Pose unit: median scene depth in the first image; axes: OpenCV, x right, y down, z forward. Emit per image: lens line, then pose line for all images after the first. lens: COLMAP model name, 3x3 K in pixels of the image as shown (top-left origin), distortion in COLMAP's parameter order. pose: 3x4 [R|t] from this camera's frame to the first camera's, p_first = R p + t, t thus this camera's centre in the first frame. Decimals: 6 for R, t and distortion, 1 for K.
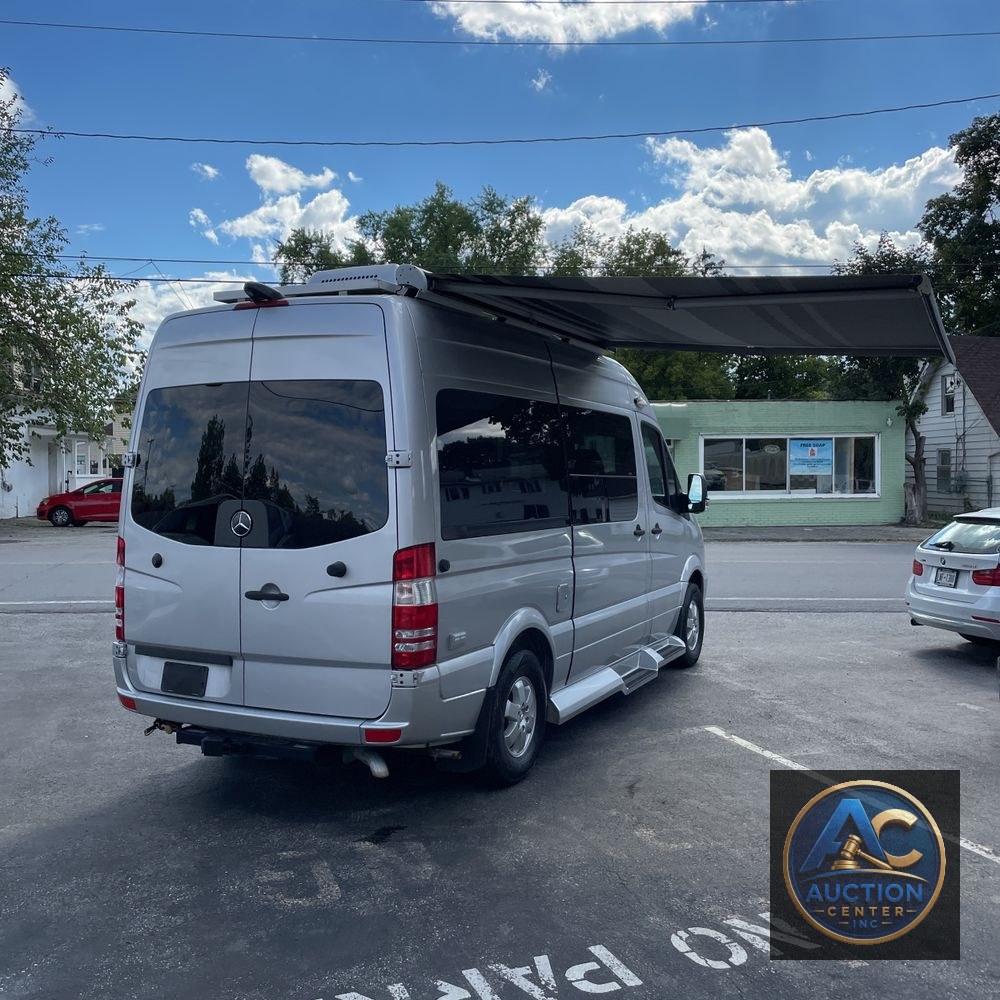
lens RADIAL K [[1018.0, 0, 500.0], [0, 1018.0, 500.0], [0, 0, 1]] dist [0.089205, -0.132267]
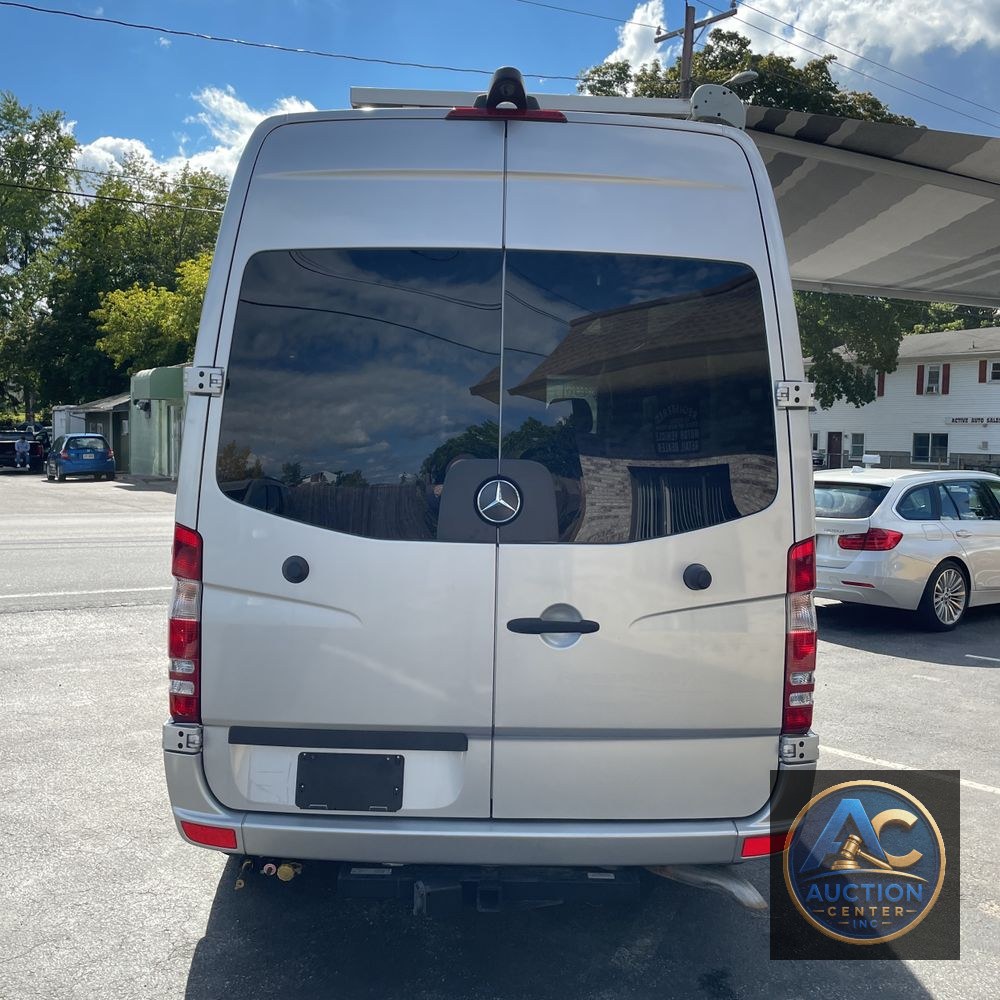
lens RADIAL K [[995.9, 0, 500.0], [0, 995.9, 500.0], [0, 0, 1]] dist [0.155689, -0.227021]
pose [[0.888892, -0.010551, 0.457995, -0.481198], [-0.007196, 0.999290, 0.036989, 0.001883], [-0.458060, -0.036175, 0.888185, 0.483336]]
